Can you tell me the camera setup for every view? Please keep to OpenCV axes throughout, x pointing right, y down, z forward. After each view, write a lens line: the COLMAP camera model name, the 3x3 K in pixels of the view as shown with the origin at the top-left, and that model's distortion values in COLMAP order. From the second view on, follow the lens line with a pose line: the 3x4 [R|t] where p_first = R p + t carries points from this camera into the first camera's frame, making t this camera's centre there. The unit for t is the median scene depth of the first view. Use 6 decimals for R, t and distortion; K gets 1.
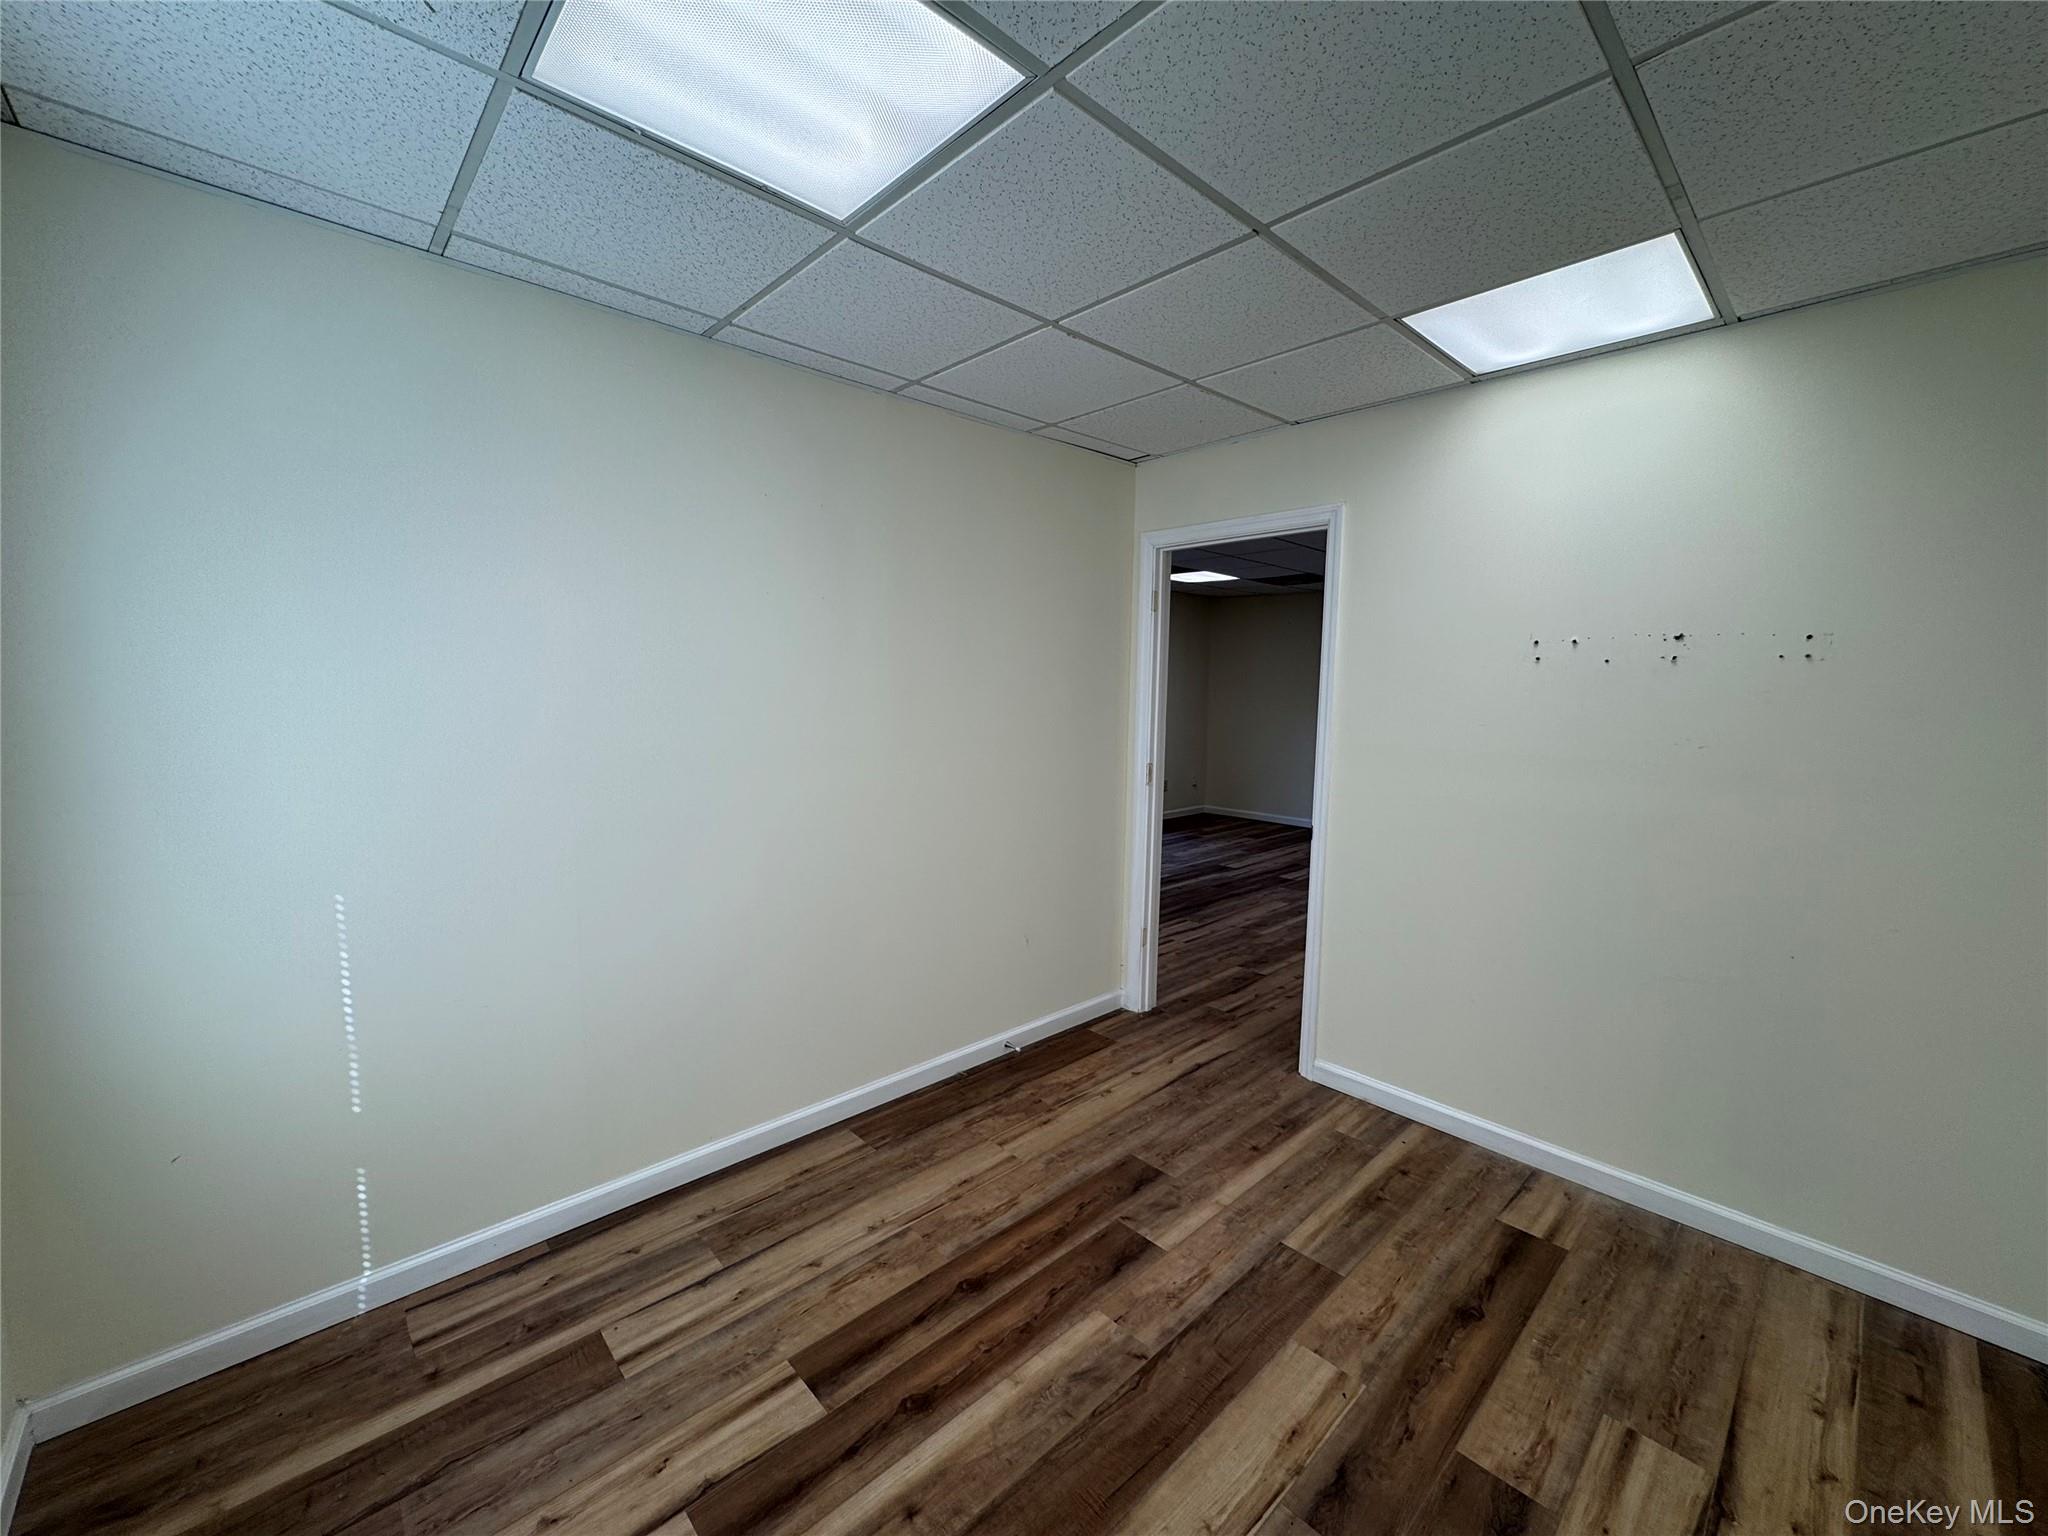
lens RADIAL K [[815.2, 0, 1027.2], [0, 815.2, 798.8], [0, 0, 1]] dist [-0.003631, 0.000556]
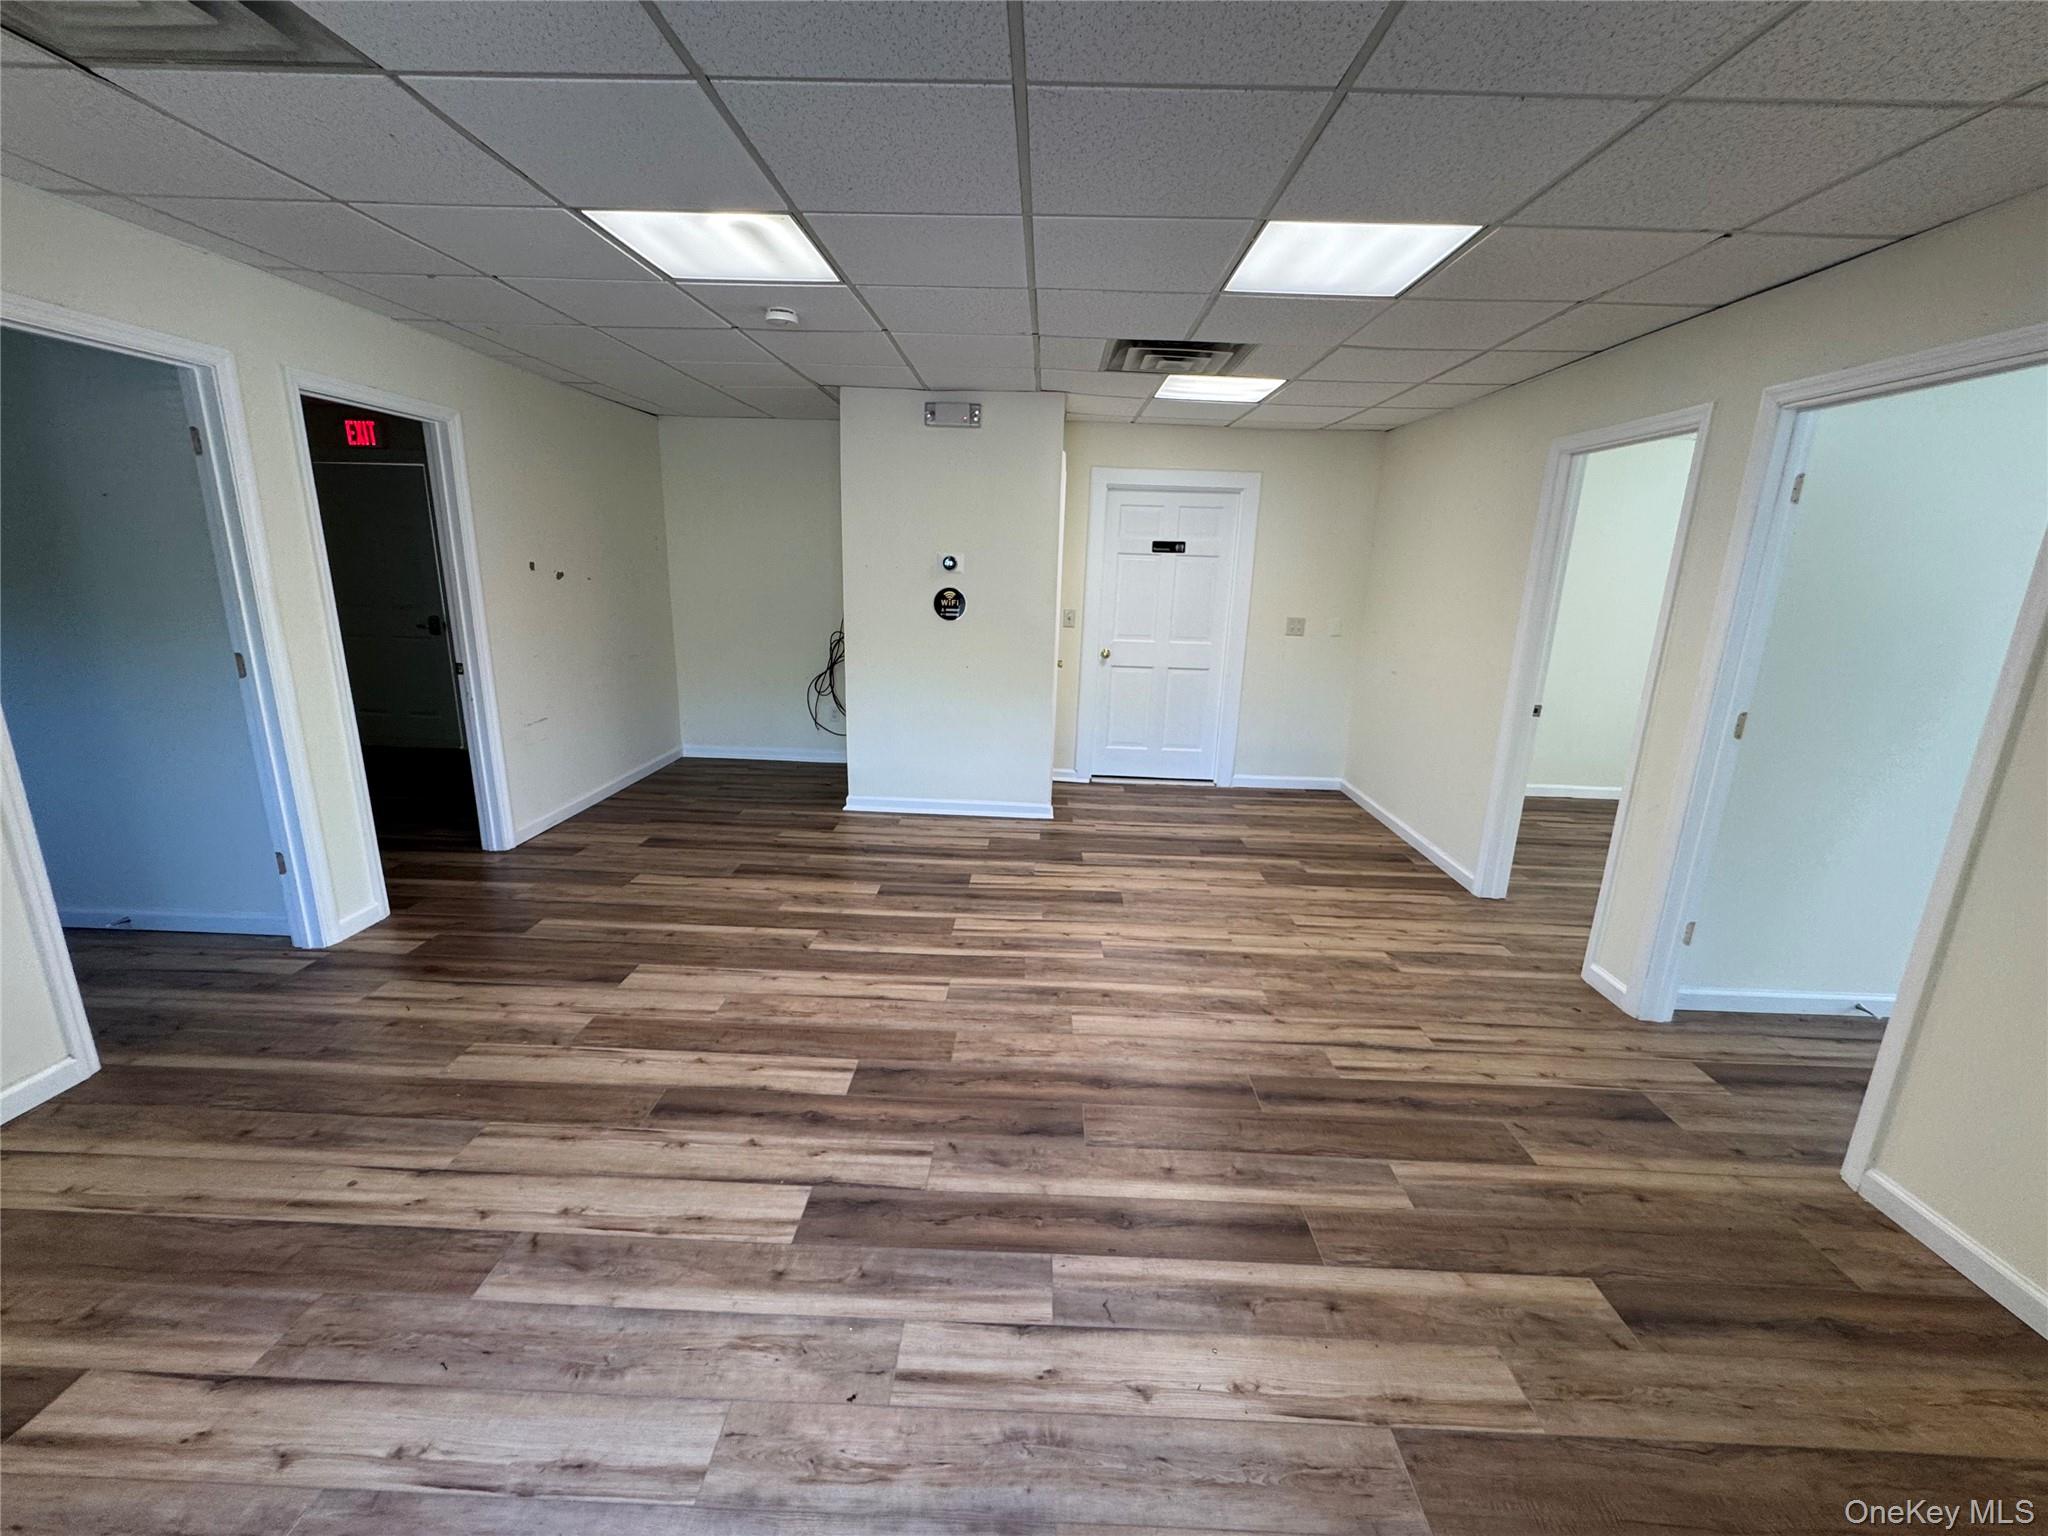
lens RADIAL K [[815.2, 0, 1025.3], [0, 815.2, 769.4], [0, 0, 1]] dist [-0.003631, 0.000556]
pose [[-0.708508, -0.212740, 0.672872, 0.033853], [0.059885, 0.931915, 0.357698, -0.224890], [-0.703157, 0.293726, -0.647530, 1.469894]]
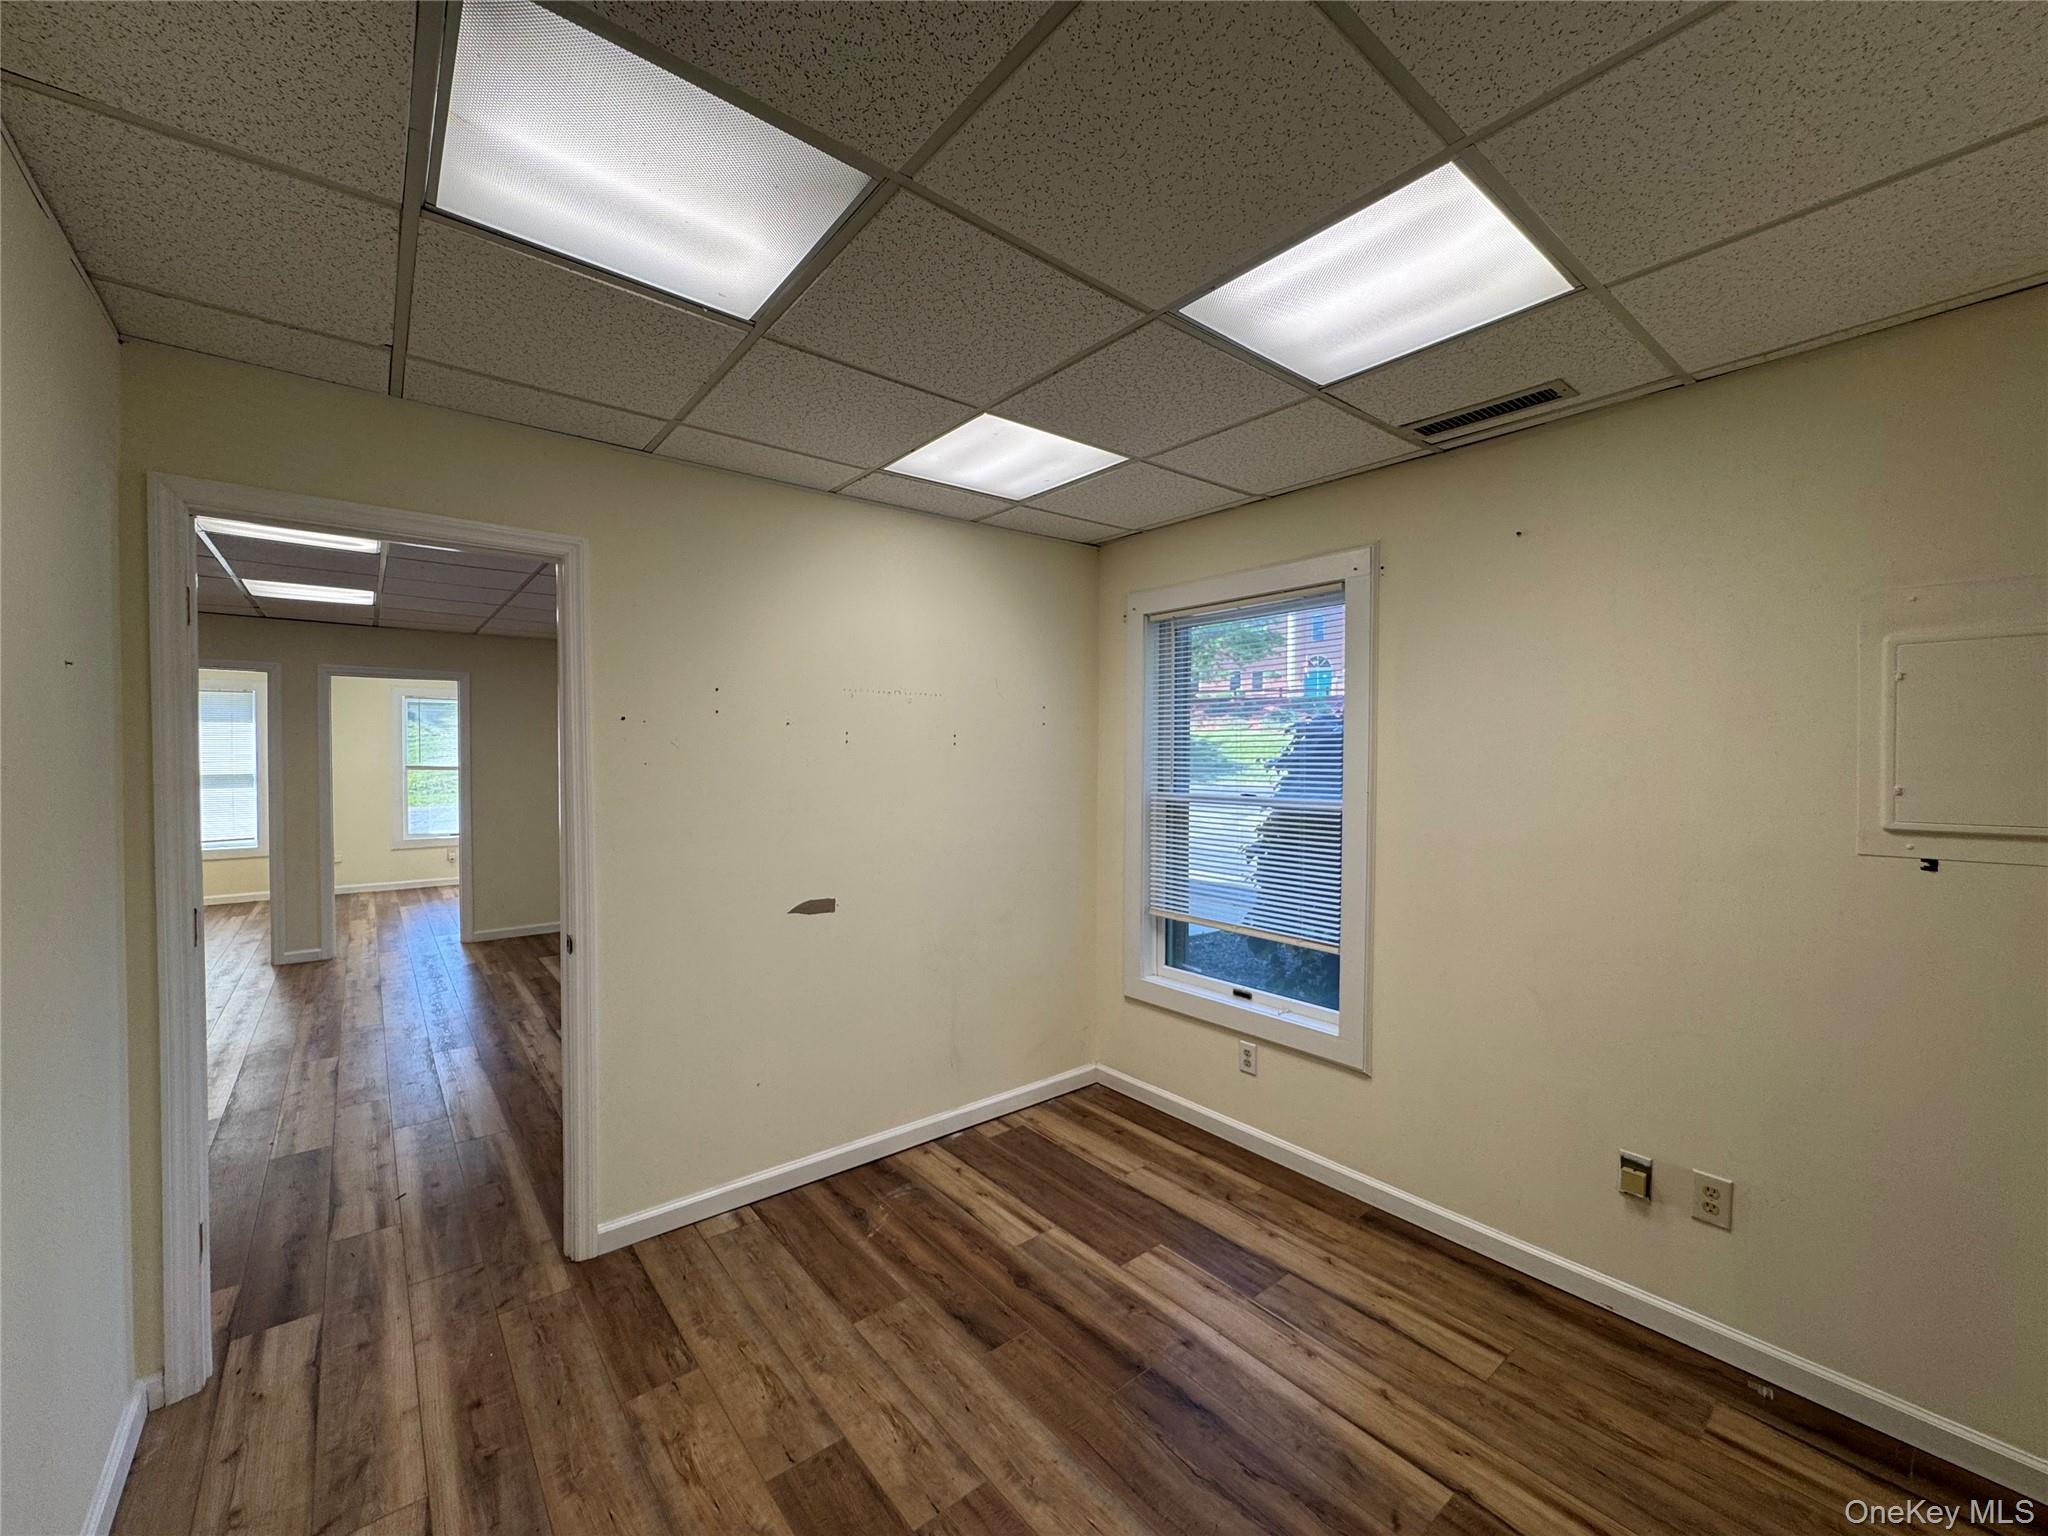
lens RADIAL K [[815.2, 0, 1023.6], [0, 815.2, 761.9], [0, 0, 1]] dist [-0.003631, 0.000556]
pose [[-0.077525, -0.012440, -0.996913, 1.194522], [-0.153437, 0.988158, -0.000399, -0.254063], [0.985113, 0.152933, -0.078516, 1.868398]]
